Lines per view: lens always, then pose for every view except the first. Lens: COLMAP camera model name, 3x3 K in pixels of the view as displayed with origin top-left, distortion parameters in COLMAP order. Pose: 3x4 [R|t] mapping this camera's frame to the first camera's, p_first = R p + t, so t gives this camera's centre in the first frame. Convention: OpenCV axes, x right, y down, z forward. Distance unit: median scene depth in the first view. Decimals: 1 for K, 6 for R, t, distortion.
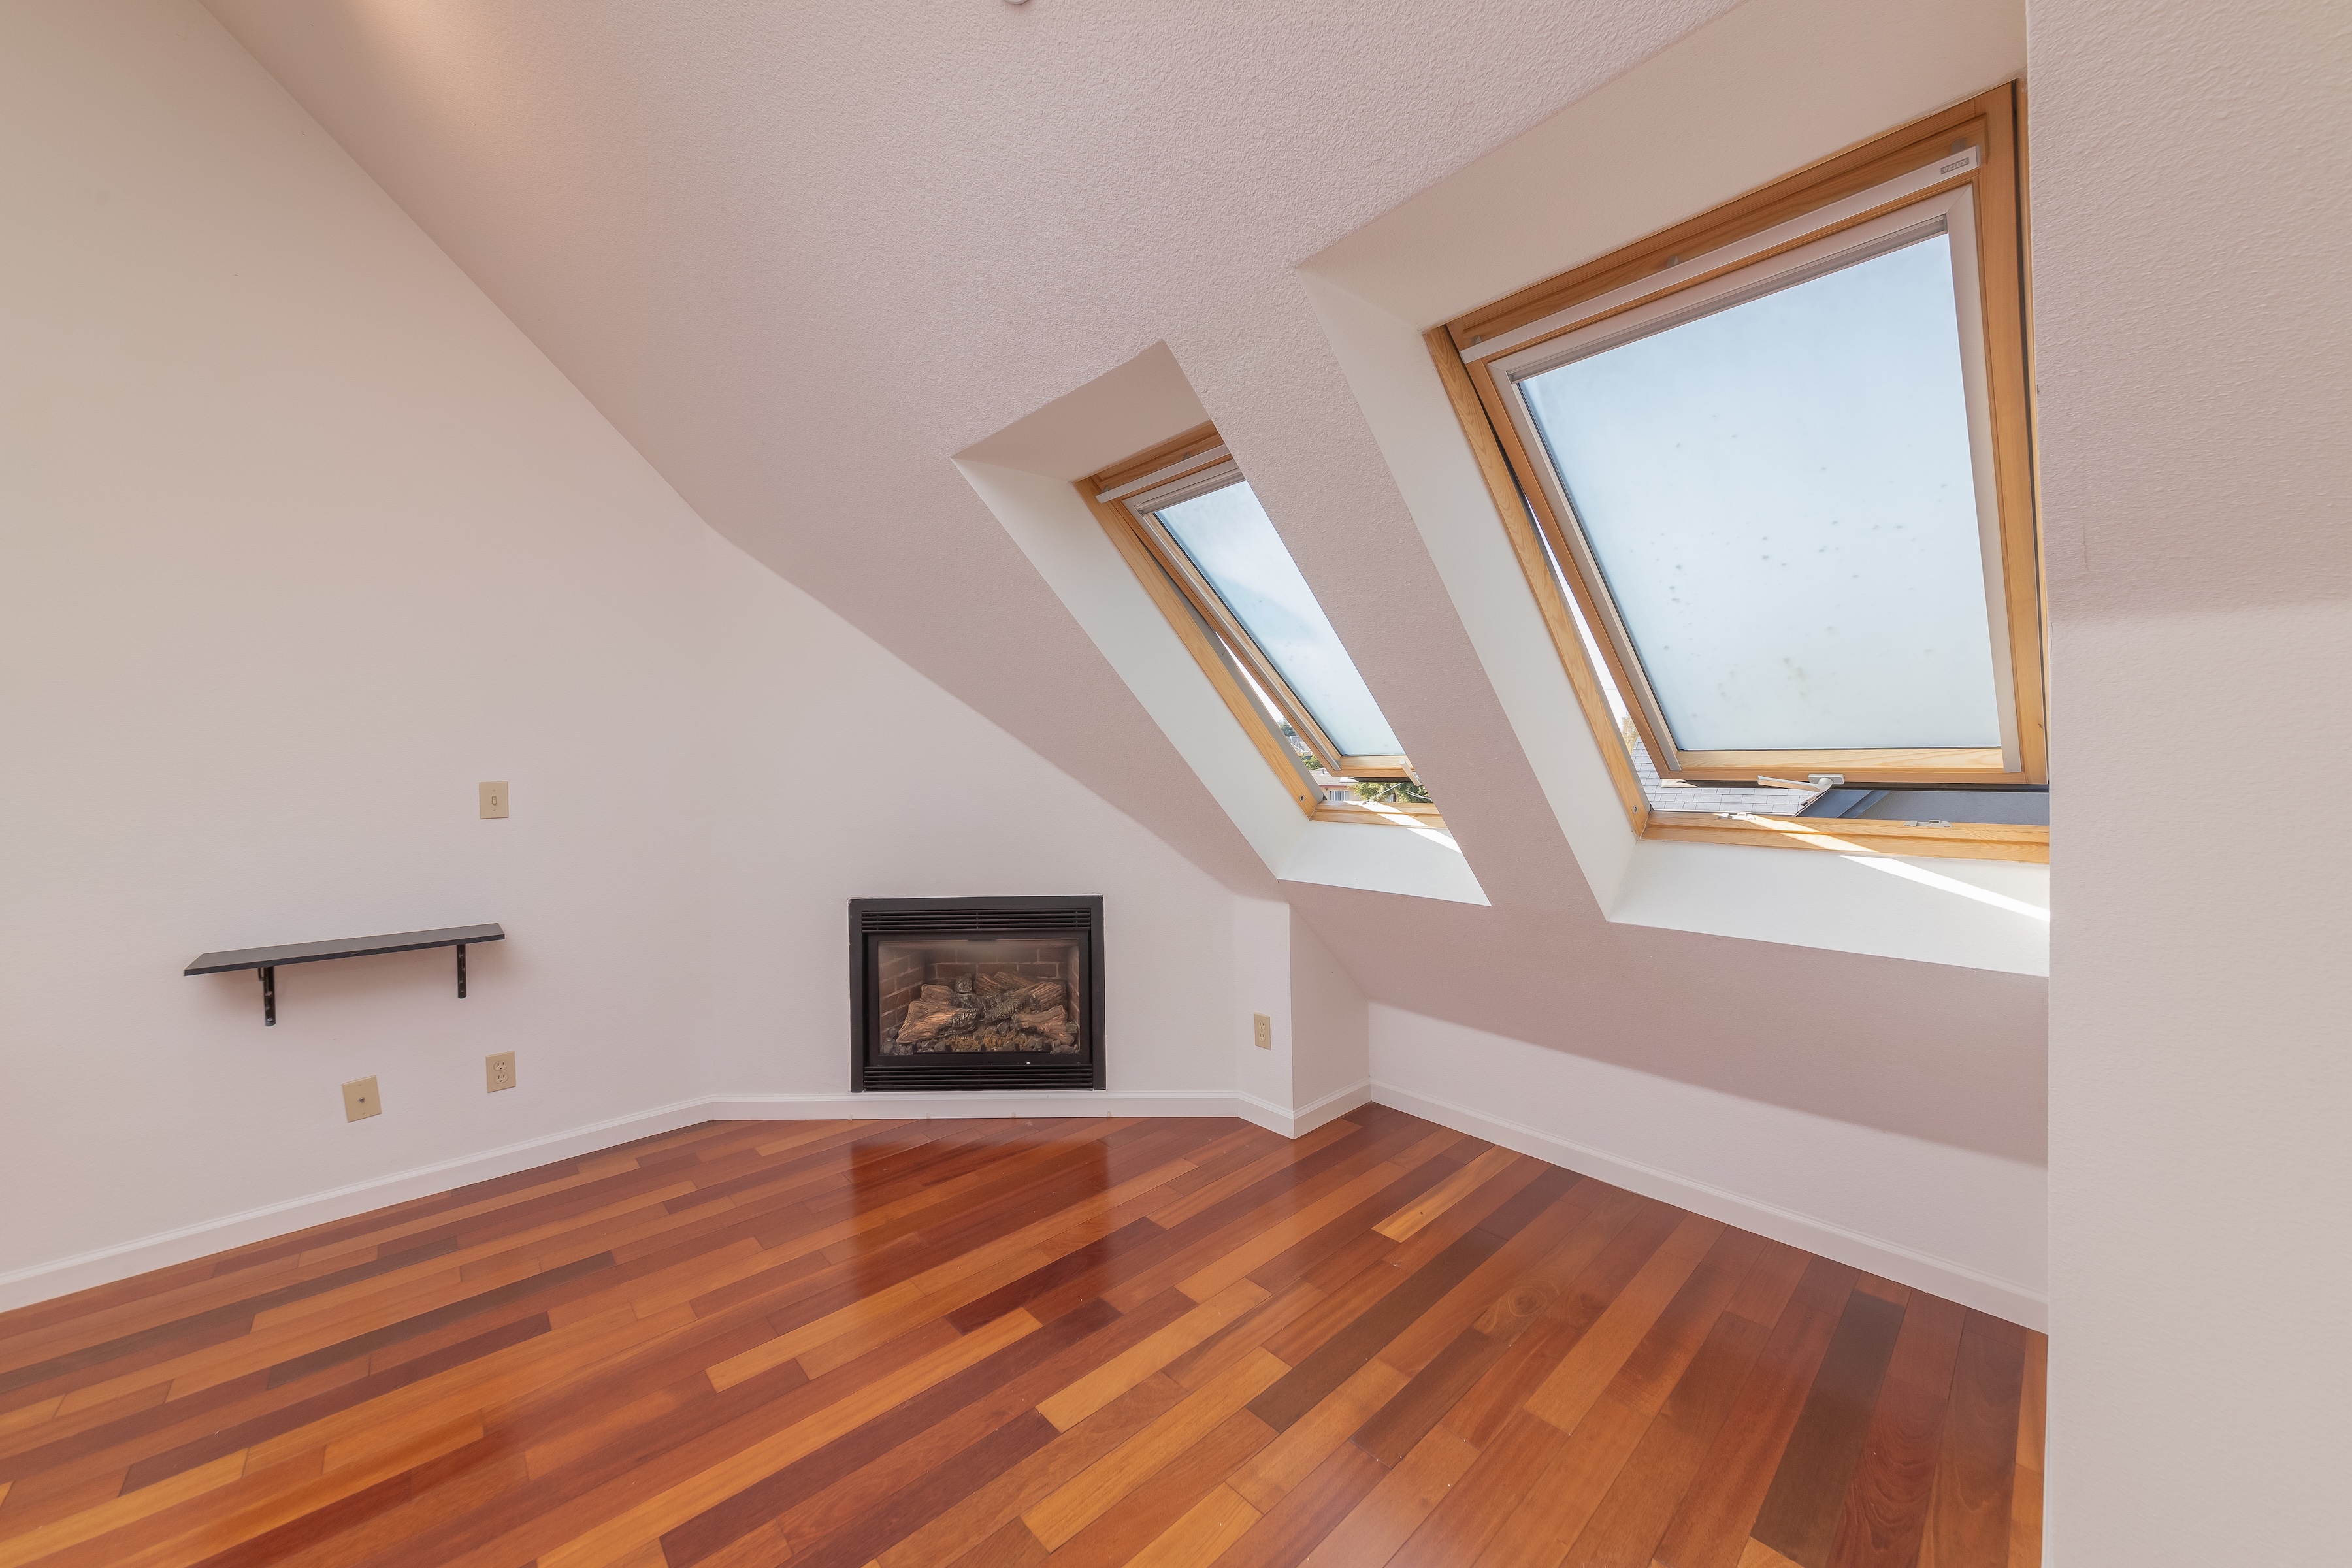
lens RADIAL K [[833.2, 0, 1175.1], [0, 833.2, 767.9], [0, 0, 1]] dist [-0.000612, 0.000080]
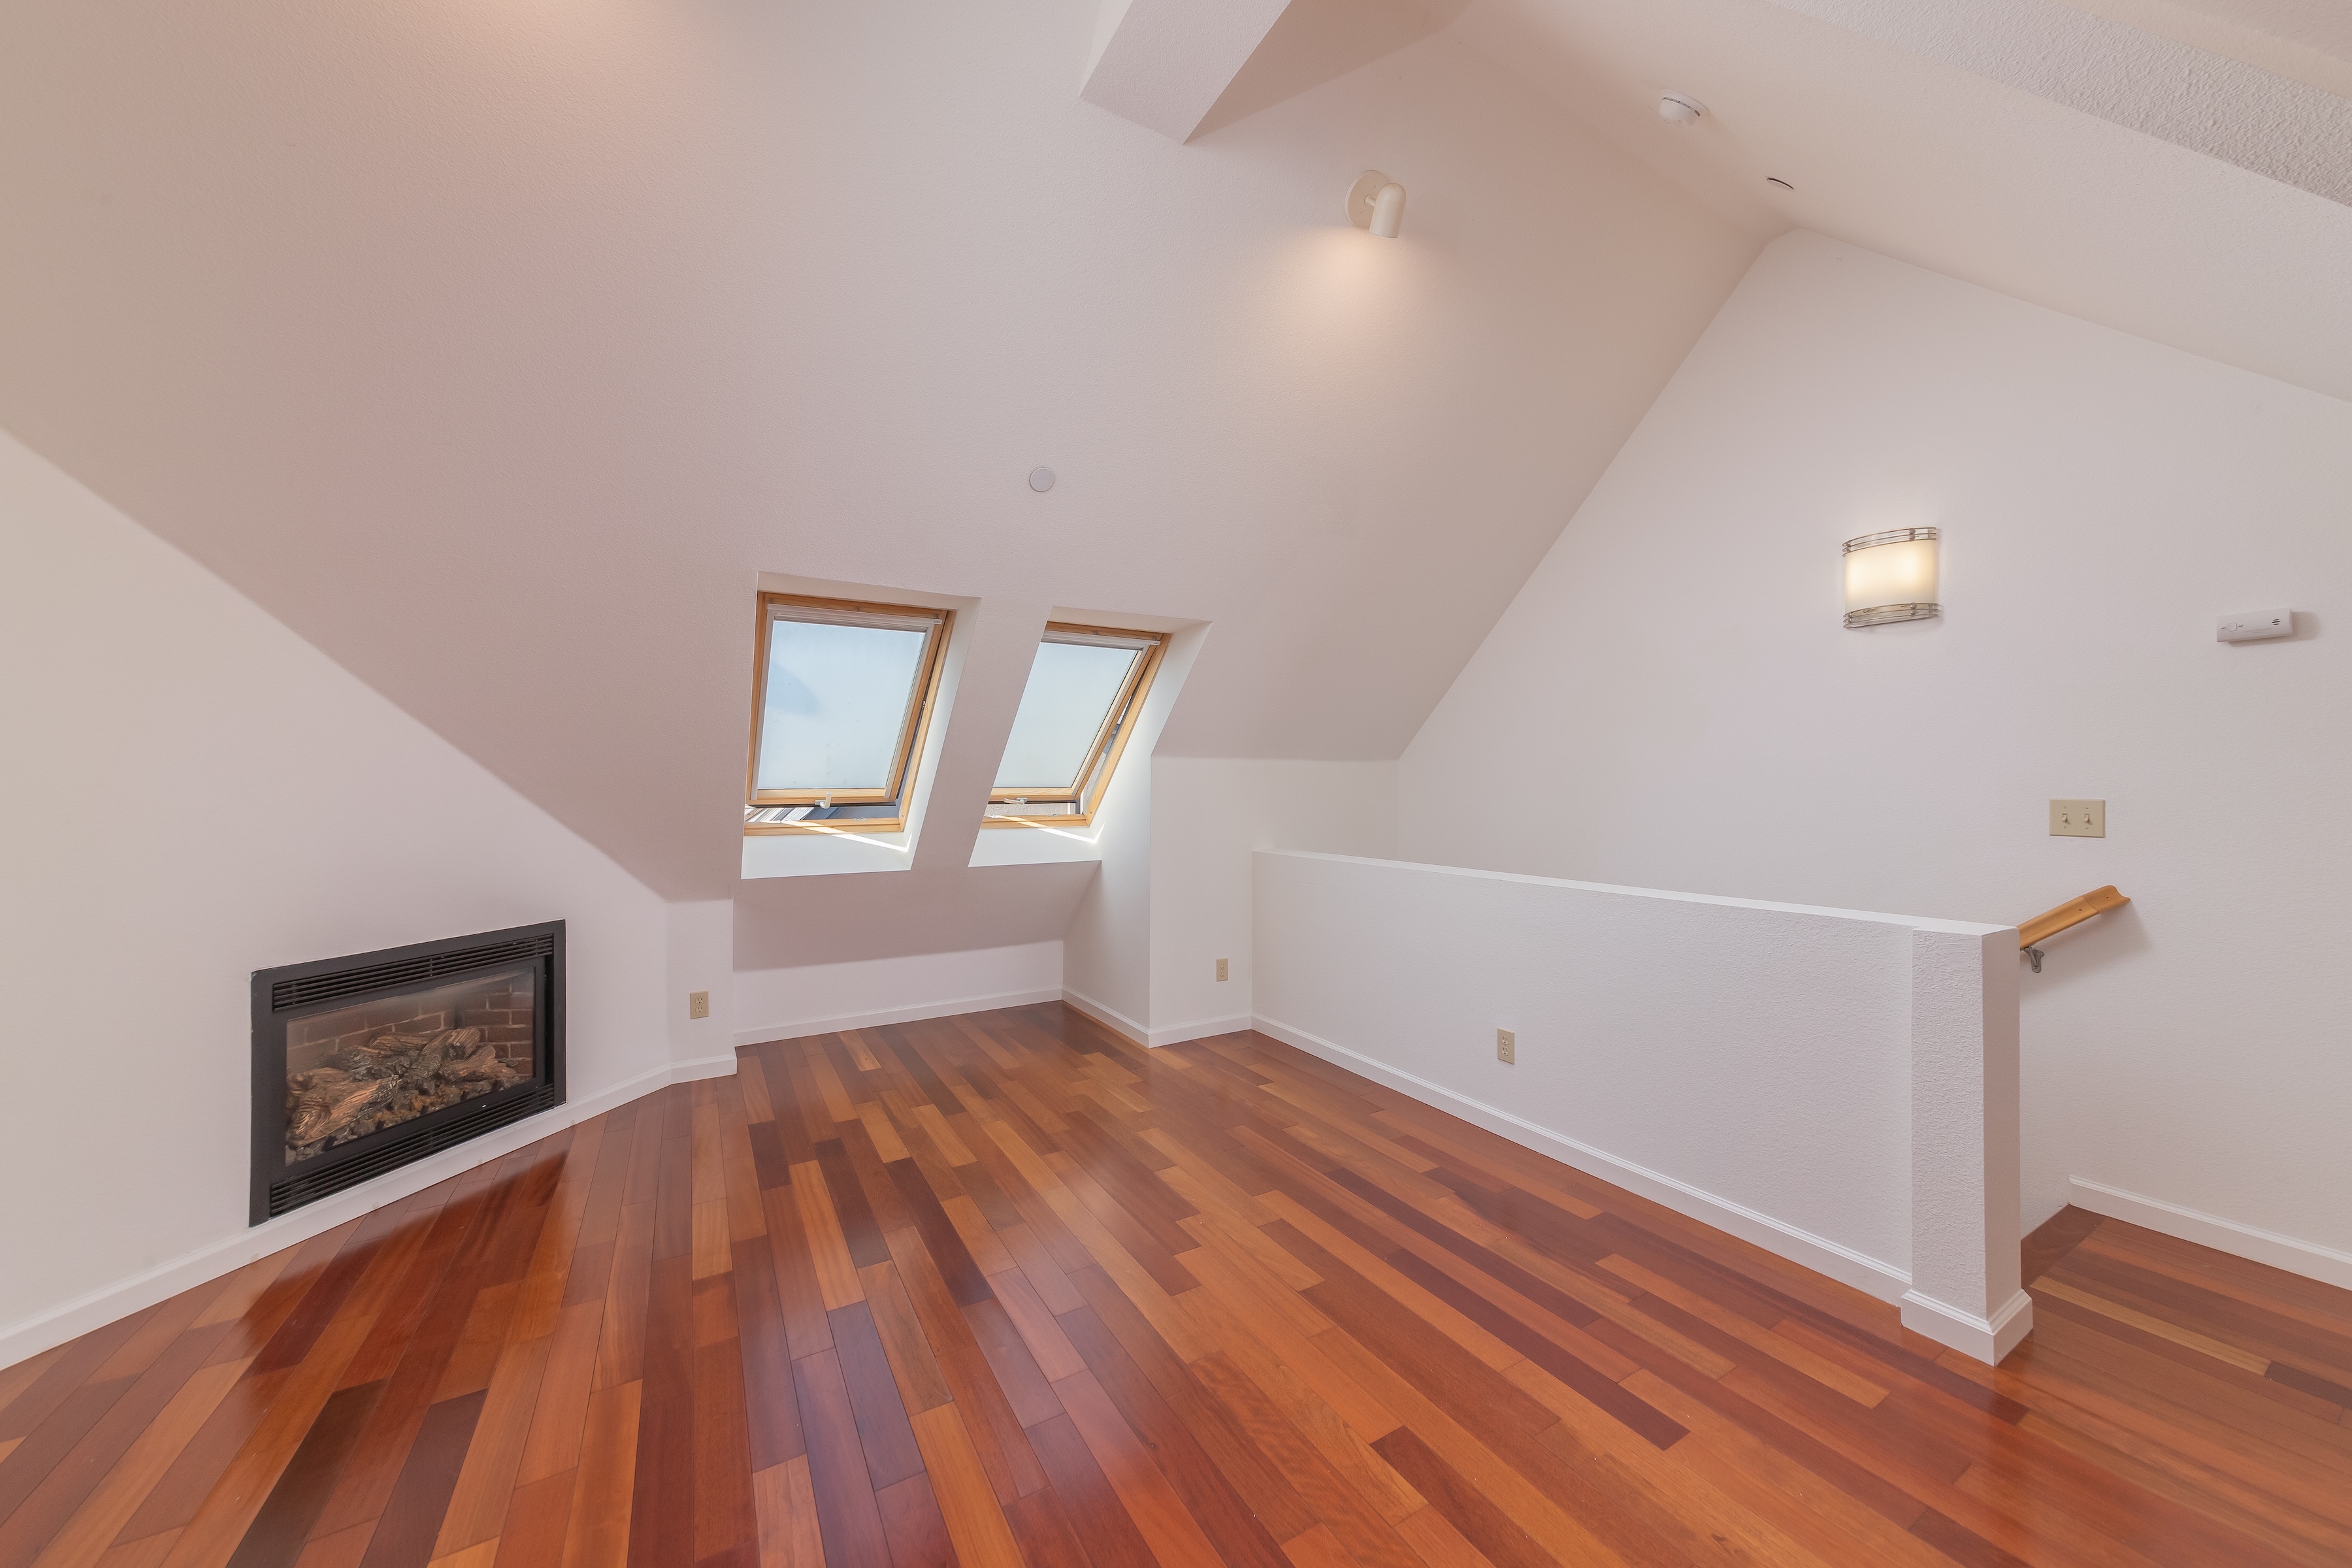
lens RADIAL K [[833.2, 0, 1163.0], [0, 833.2, 776.2], [0, 0, 1]] dist [-0.000612, 0.000080]
pose [[0.228806, 0.023619, 0.973186, -0.946873], [0.009949, 0.999597, -0.026599, 0.008241], [-0.973421, 0.015769, 0.228479, 0.016116]]
